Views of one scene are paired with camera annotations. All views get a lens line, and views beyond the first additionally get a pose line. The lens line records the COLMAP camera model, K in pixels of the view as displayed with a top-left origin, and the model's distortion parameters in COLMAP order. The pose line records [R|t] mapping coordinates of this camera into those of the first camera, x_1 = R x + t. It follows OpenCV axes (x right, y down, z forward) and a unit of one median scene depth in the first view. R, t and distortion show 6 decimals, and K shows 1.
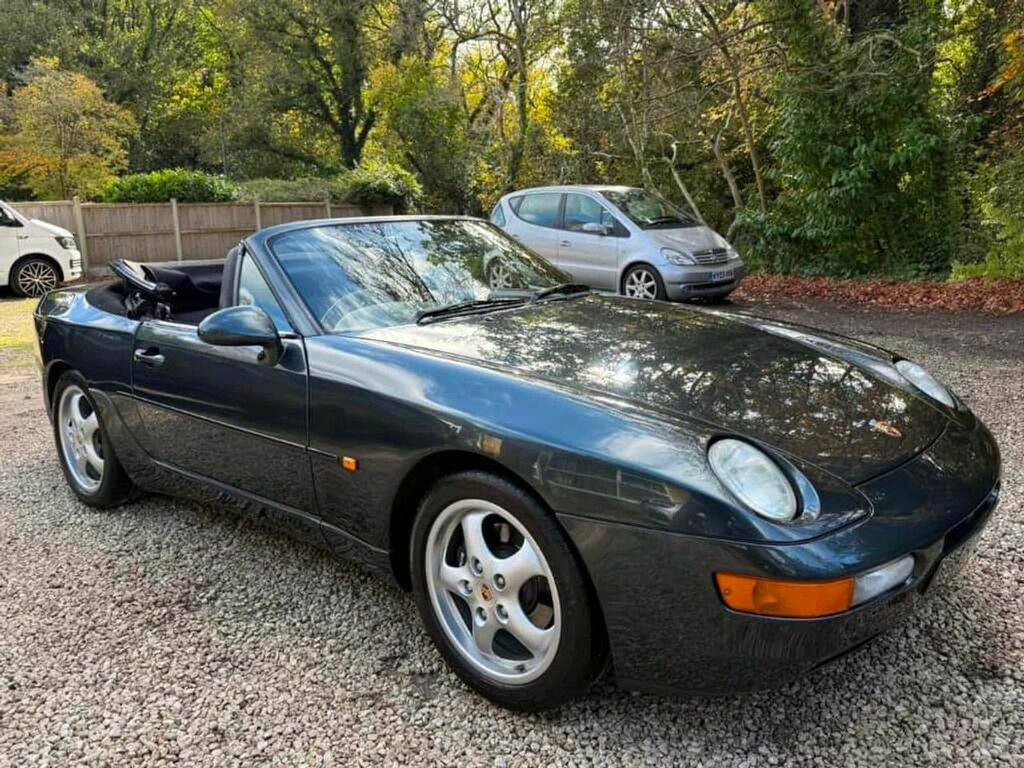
lens RADIAL K [[858.5, 0, 523.9], [0, 858.5, 385.0], [0, 0, 1]] dist [0.096157, -0.194838]
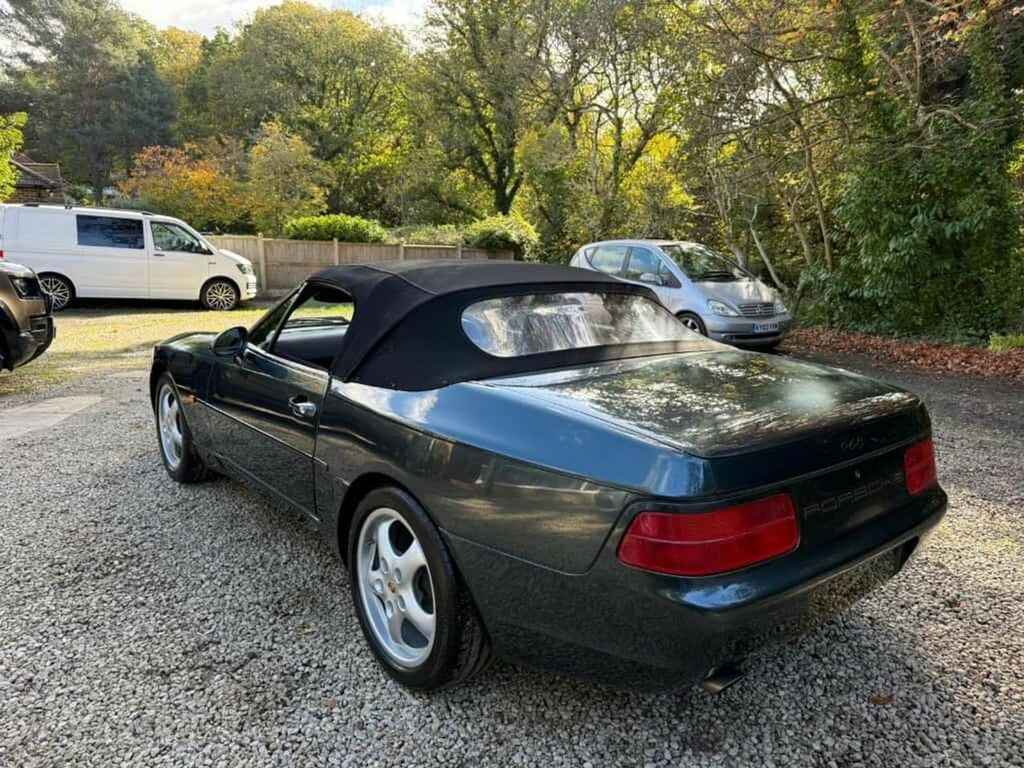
lens RADIAL K [[725.6, 0, 512.7], [0, 725.6, 411.5], [0, 0, 1]] dist [0.052257, -0.072867]
pose [[0.976646, 0.087115, -0.196399, 0.311983], [-0.084704, 0.996192, 0.020660, -0.038903], [0.197451, -0.003542, 0.980306, 0.080246]]
